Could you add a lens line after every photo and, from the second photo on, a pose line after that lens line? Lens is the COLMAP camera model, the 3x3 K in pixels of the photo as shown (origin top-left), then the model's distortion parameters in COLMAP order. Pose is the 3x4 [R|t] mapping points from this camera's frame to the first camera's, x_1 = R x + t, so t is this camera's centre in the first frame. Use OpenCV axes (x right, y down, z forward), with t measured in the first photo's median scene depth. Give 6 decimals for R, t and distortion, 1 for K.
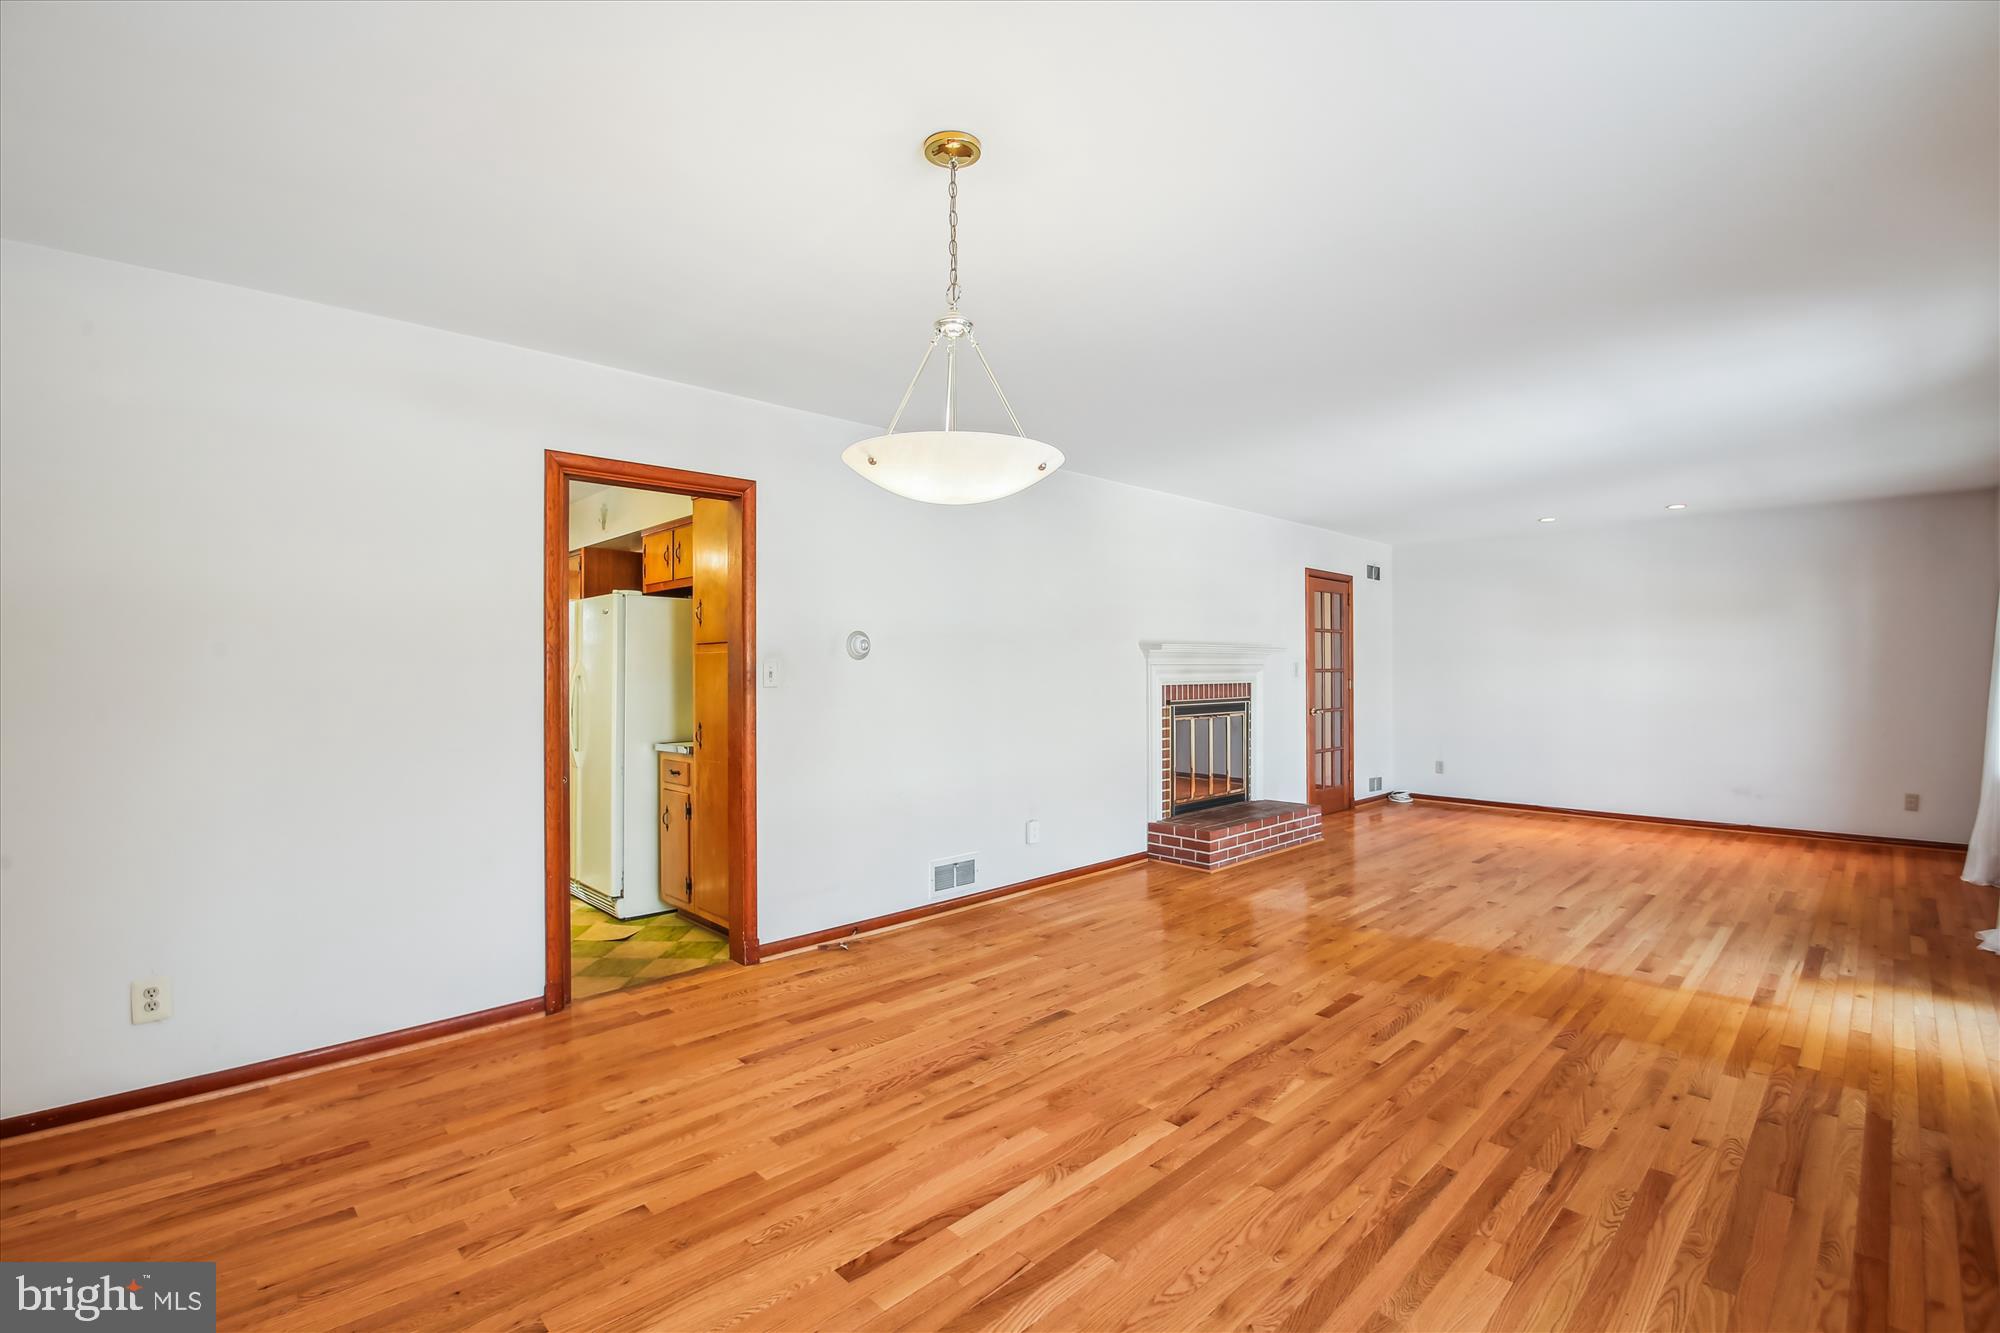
lens RADIAL K [[892.6, 0, 990.2], [0, 892.6, 679.9], [0, 0, 1]] dist [-0.028124, -0.001004]
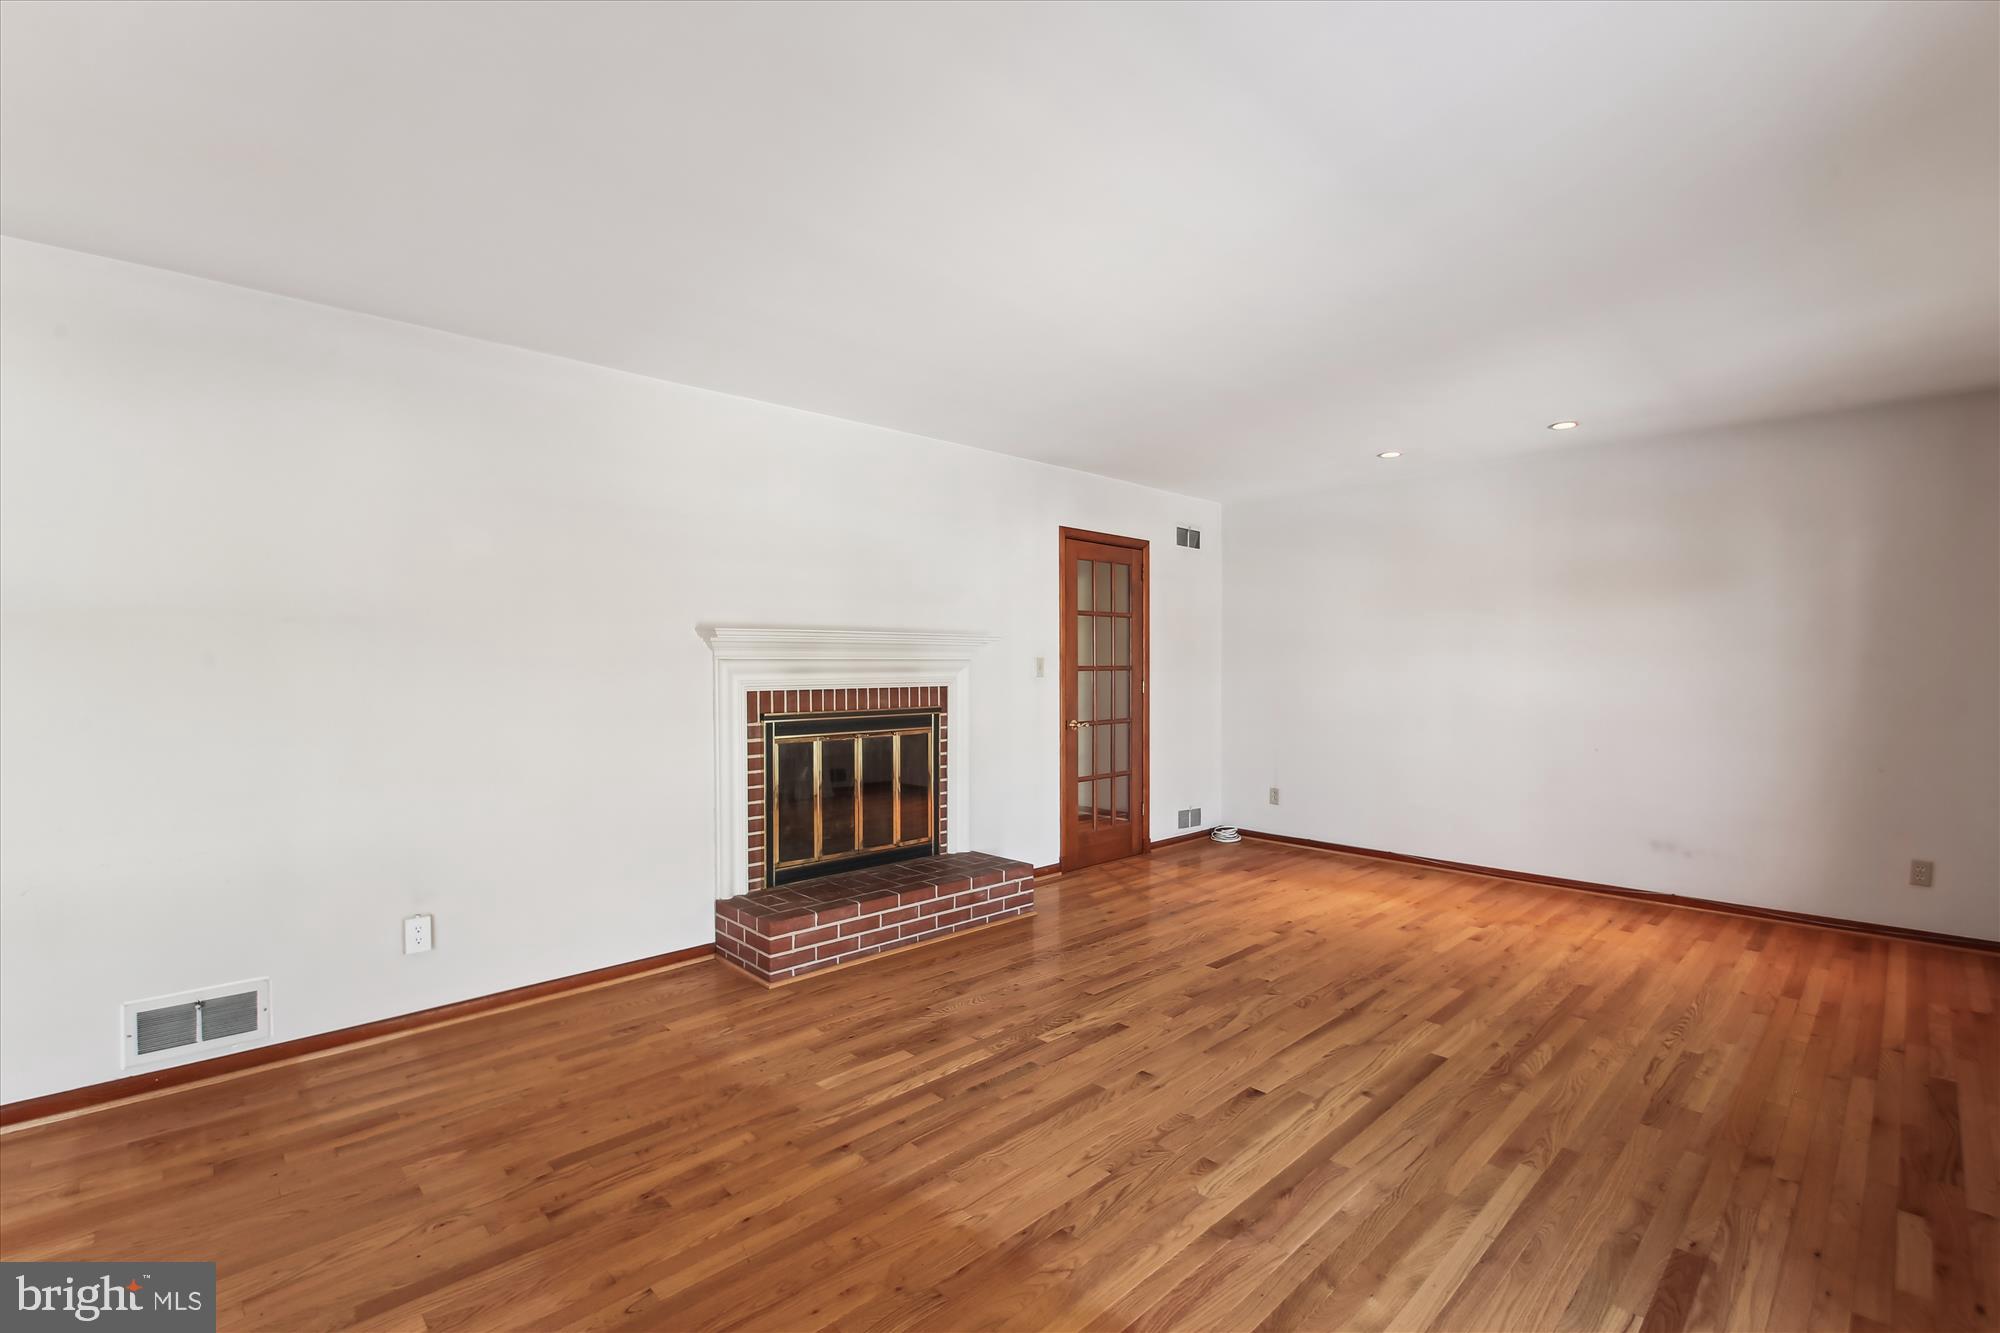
lens RADIAL K [[878.1, 0, 1000.4], [0, 878.1, 687.2], [0, 0, 1]] dist [-0.011205, -0.000460]
pose [[0.999974, 0.000626, -0.007130, 0.480174], [-0.000531, 0.999911, 0.013324, -0.006986], [0.007138, -0.013320, 0.999886, 0.435753]]
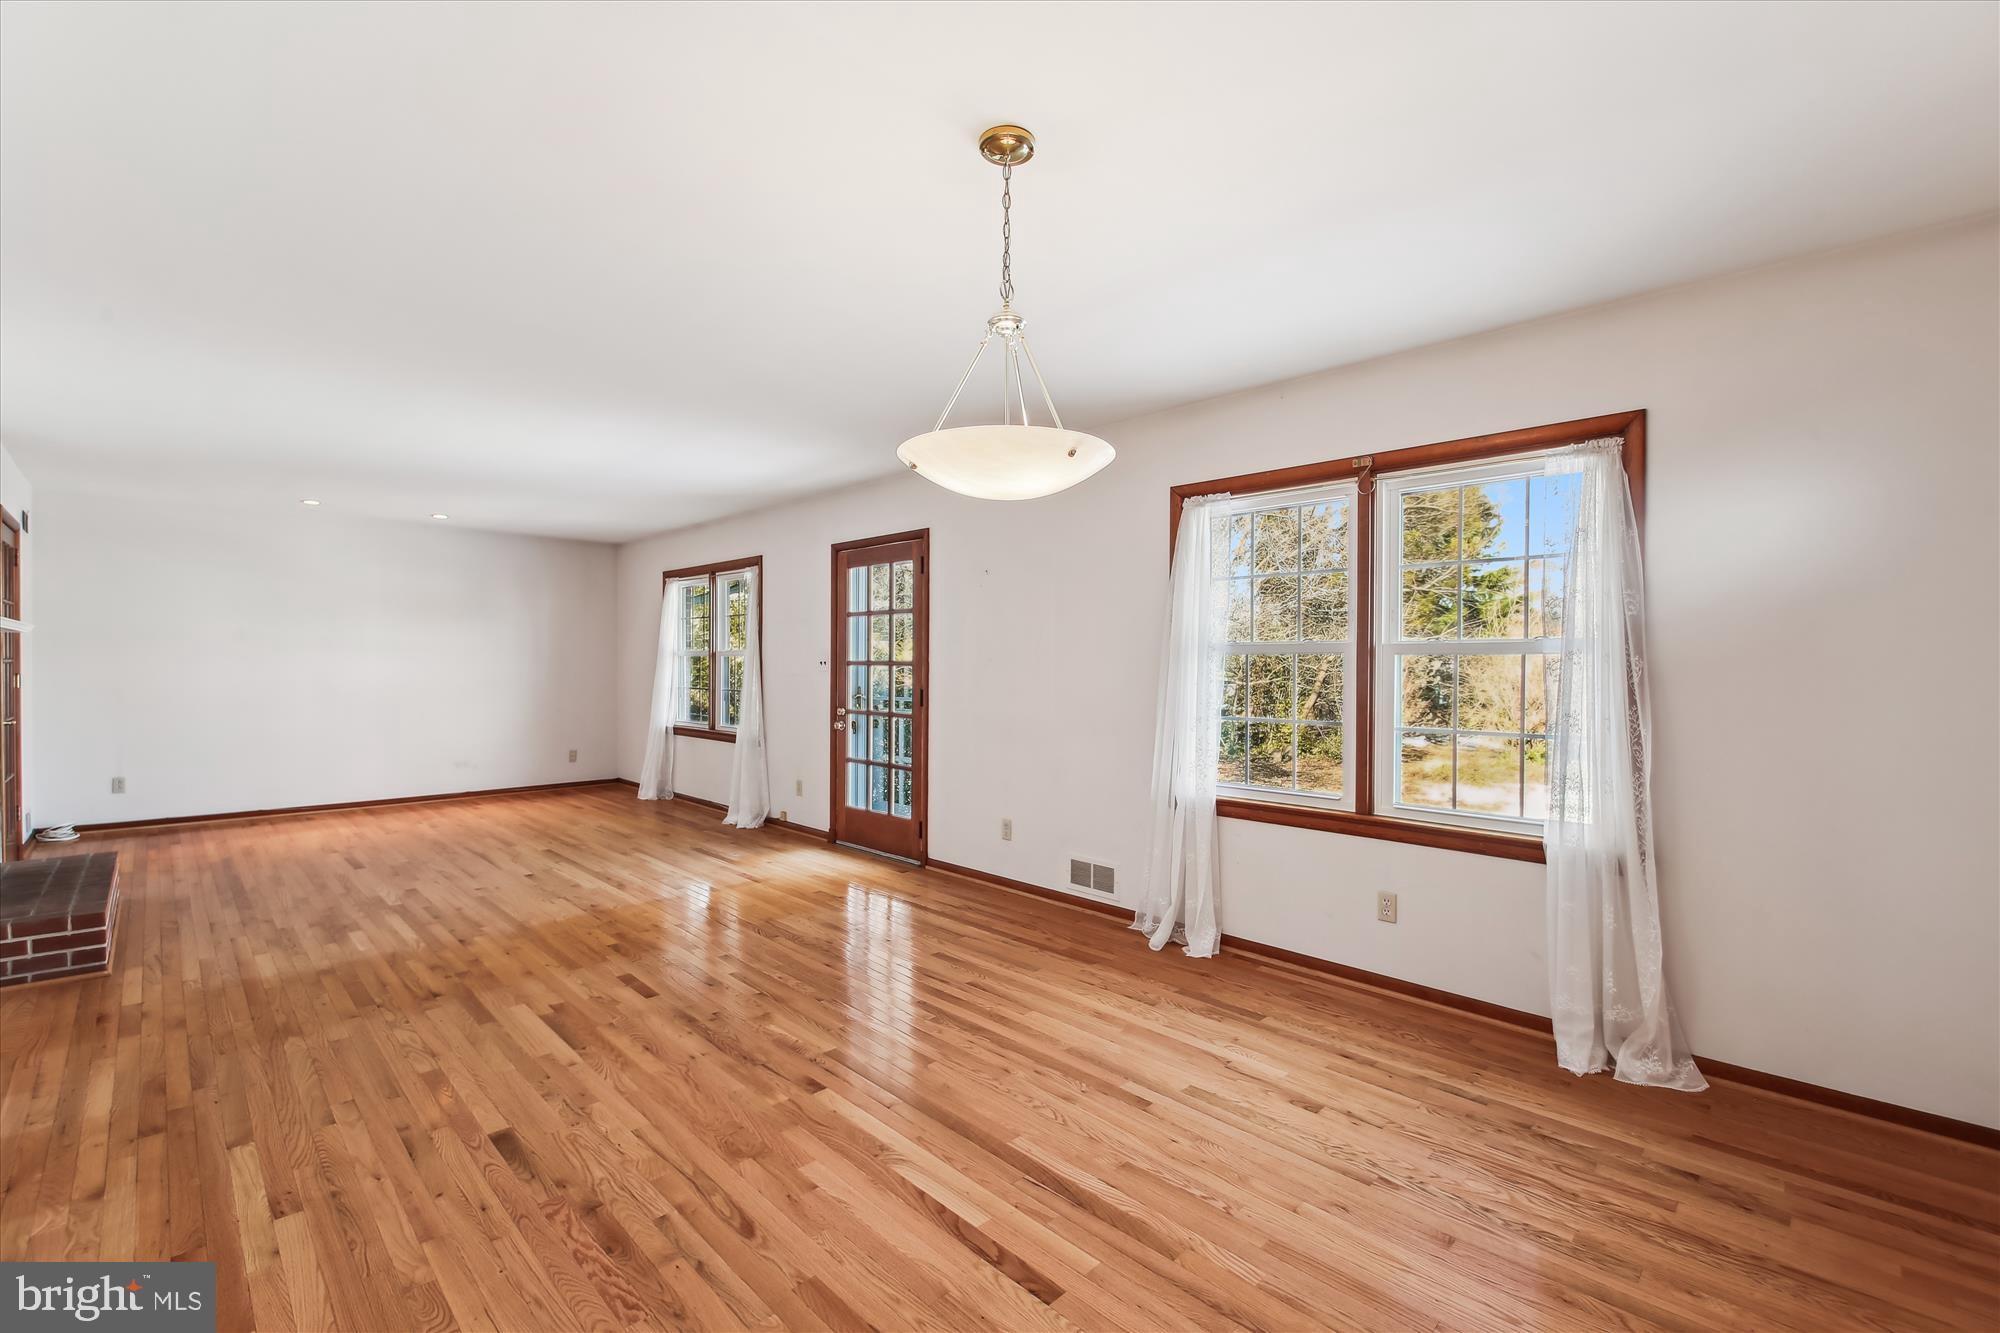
lens RADIAL K [[859.5, 0, 987.2], [0, 859.5, 663.0], [0, 0, 1]] dist [-0.019097, -0.000666]
pose [[-0.023364, 0.000919, 0.999727, -0.430271], [0.009949, 0.999950, -0.000686, -0.001982], [-0.999678, 0.009930, -0.023372, 0.434007]]
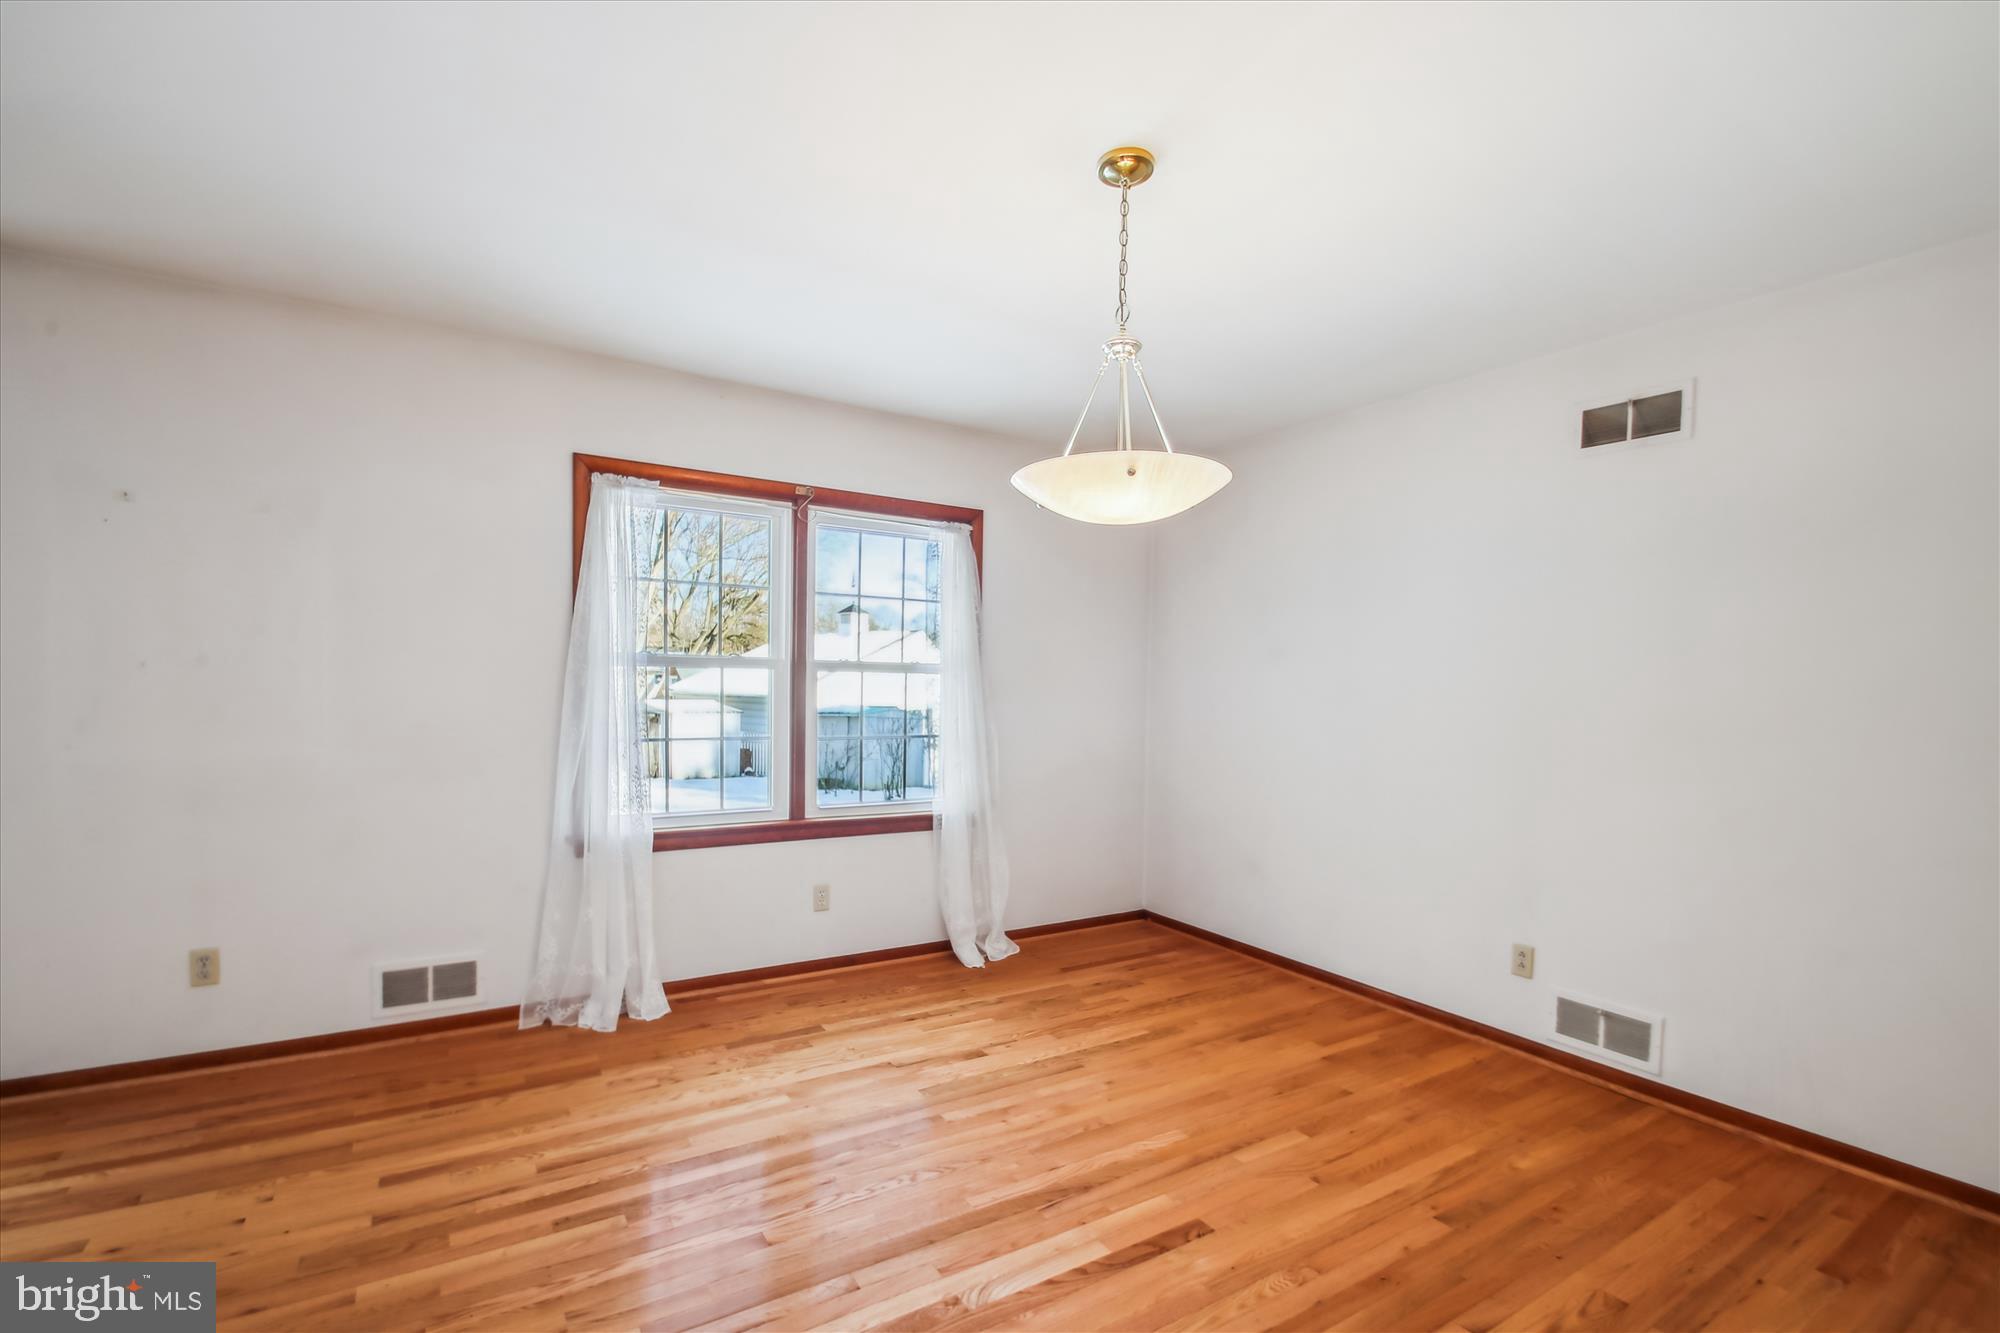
lens RADIAL K [[865.6, 0, 1006.2], [0, 865.6, 709.1], [0, 0, 1]] dist [-0.014590, -0.000279]
pose [[-0.982055, -0.023692, 0.187100, -0.042526], [-0.015503, 0.998862, 0.045108, -0.010842], [-0.187956, 0.041398, -0.981305, 0.837388]]
